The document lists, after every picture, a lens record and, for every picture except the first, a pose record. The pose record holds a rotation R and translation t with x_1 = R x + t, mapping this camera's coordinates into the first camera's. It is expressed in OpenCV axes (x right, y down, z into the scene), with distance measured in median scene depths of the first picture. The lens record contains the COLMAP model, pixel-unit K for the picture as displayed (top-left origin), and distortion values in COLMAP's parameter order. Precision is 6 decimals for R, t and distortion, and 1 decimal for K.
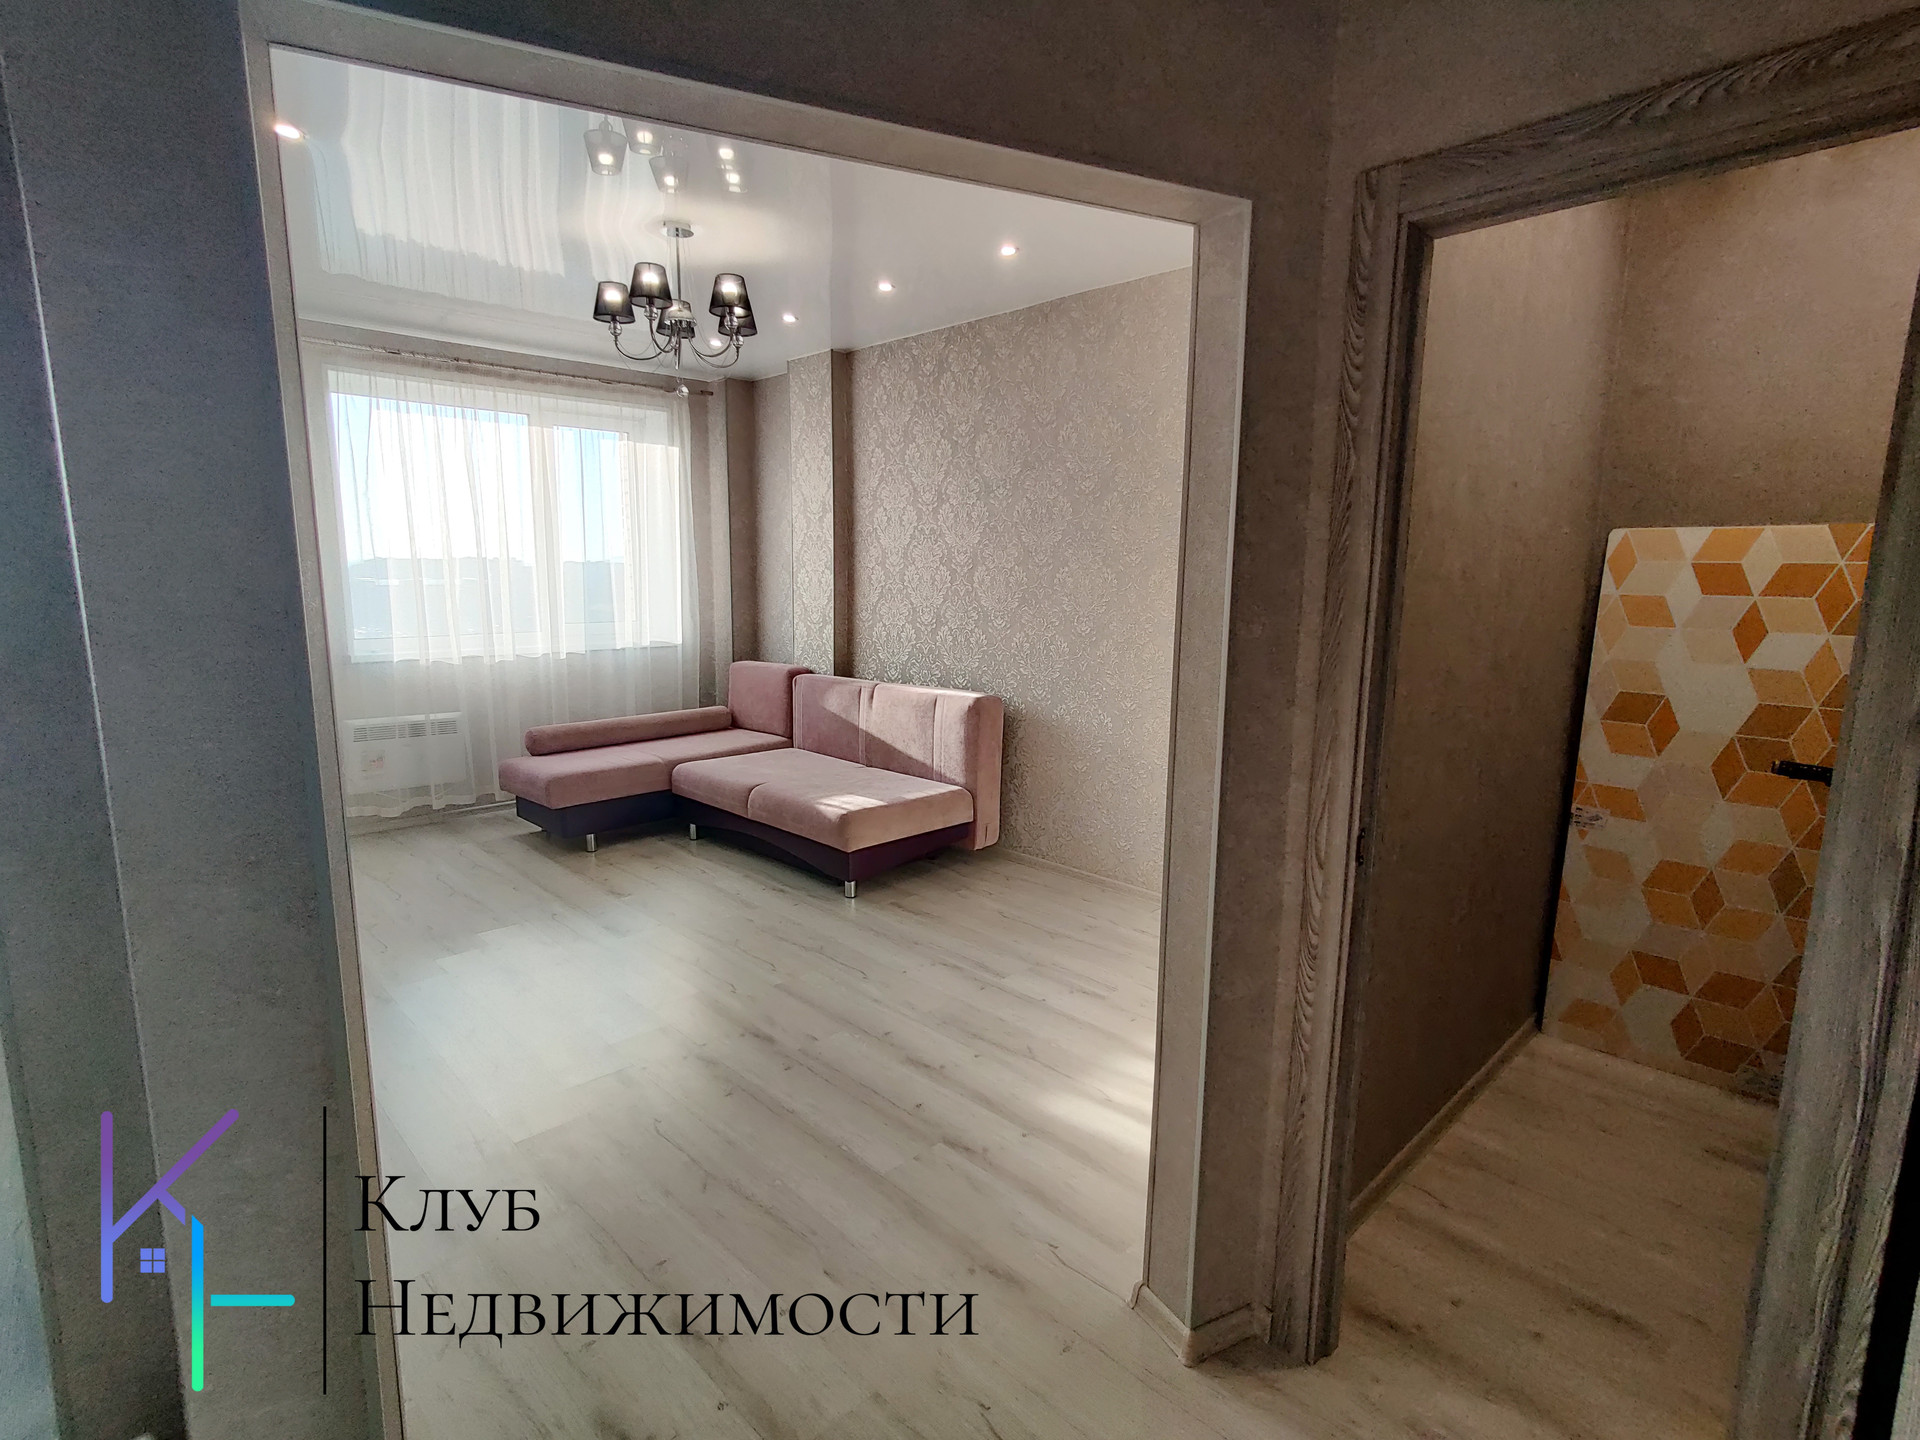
lens RADIAL K [[941.4, 0, 960.0], [0, 941.4, 720.0], [0, 0, 1]] dist [-0.000043, -0.000302]
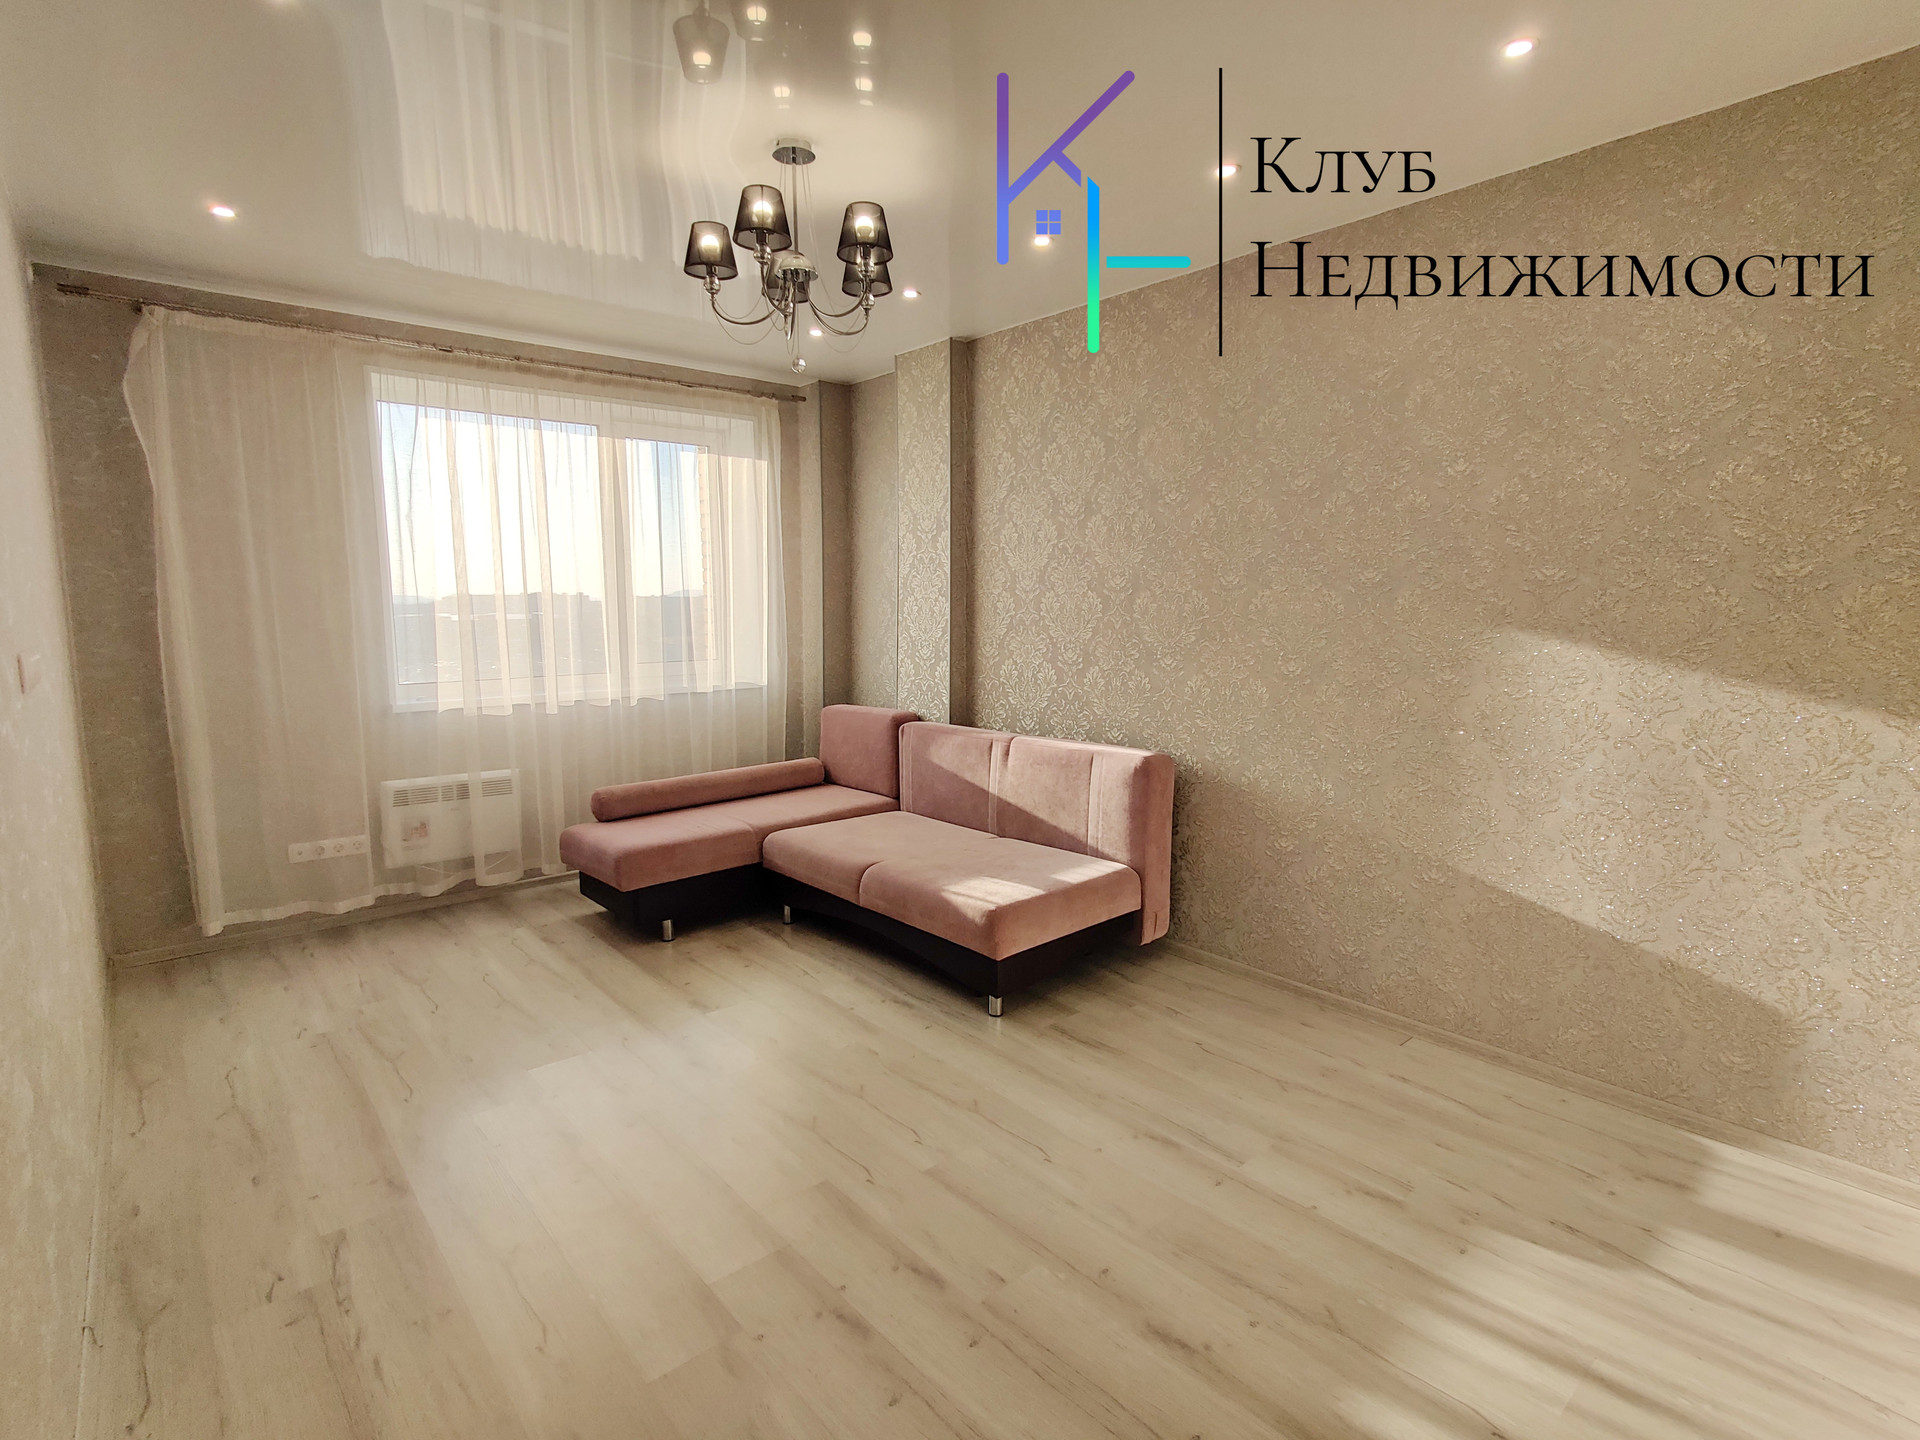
lens RADIAL K [[941.4, 0, 960.0], [0, 941.4, 720.0], [0, 0, 1]] dist [-0.000043, -0.000302]
pose [[0.998268, -0.003762, -0.058702, -0.085023], [0.001915, 0.999502, -0.031482, -0.026894], [0.058791, 0.031315, 0.997779, 0.182202]]
